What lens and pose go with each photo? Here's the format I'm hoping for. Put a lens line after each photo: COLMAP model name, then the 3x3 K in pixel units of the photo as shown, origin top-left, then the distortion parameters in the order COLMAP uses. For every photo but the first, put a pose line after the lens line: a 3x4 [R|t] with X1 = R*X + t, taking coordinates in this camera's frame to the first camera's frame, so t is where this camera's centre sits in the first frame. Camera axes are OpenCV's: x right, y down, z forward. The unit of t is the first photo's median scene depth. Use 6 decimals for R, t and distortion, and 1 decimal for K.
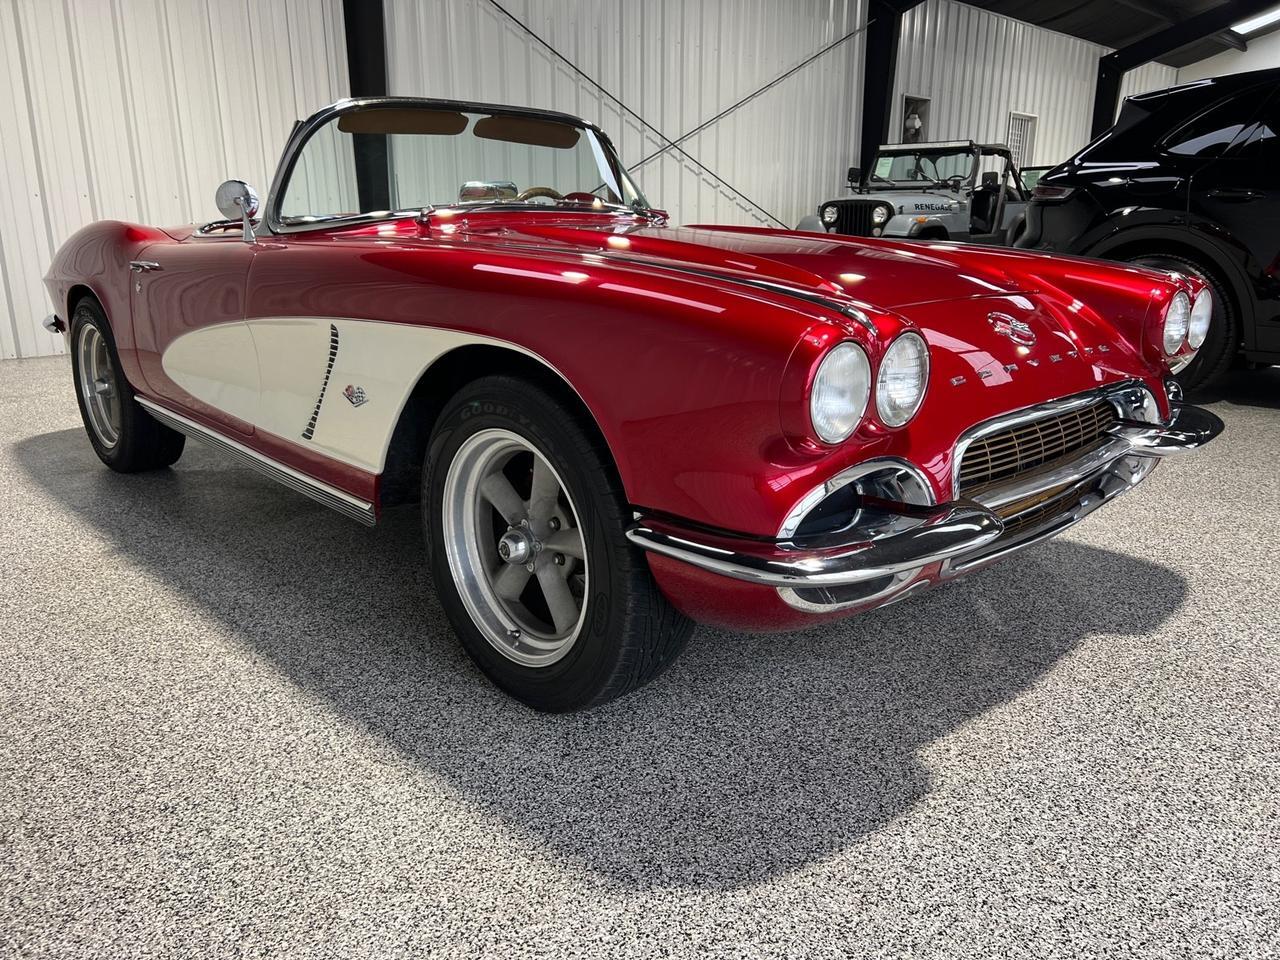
lens RADIAL K [[973.0, 0, 635.3], [0, 973.0, 471.9], [0, 0, 1]] dist [0.060801, -0.087057]
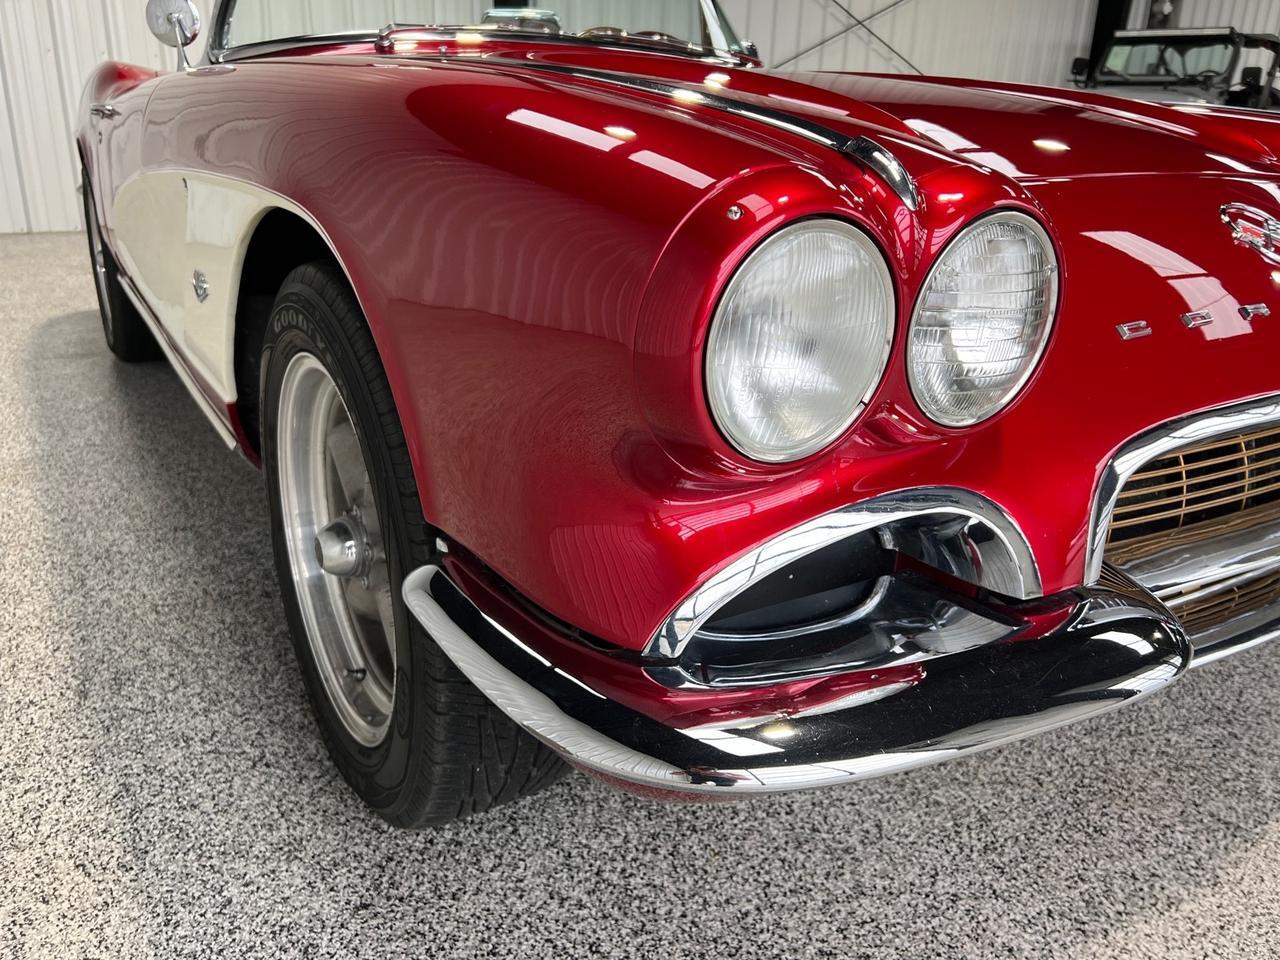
lens RADIAL K [[973.0, 0, 629.2], [0, 973.0, 468.7], [0, 0, 1]] dist [0.060801, -0.087057]
pose [[0.979387, 0.096342, -0.177536, 0.129757], [-0.080528, 0.992288, 0.094237, -0.037059], [0.185245, -0.077998, 0.979592, 0.344354]]
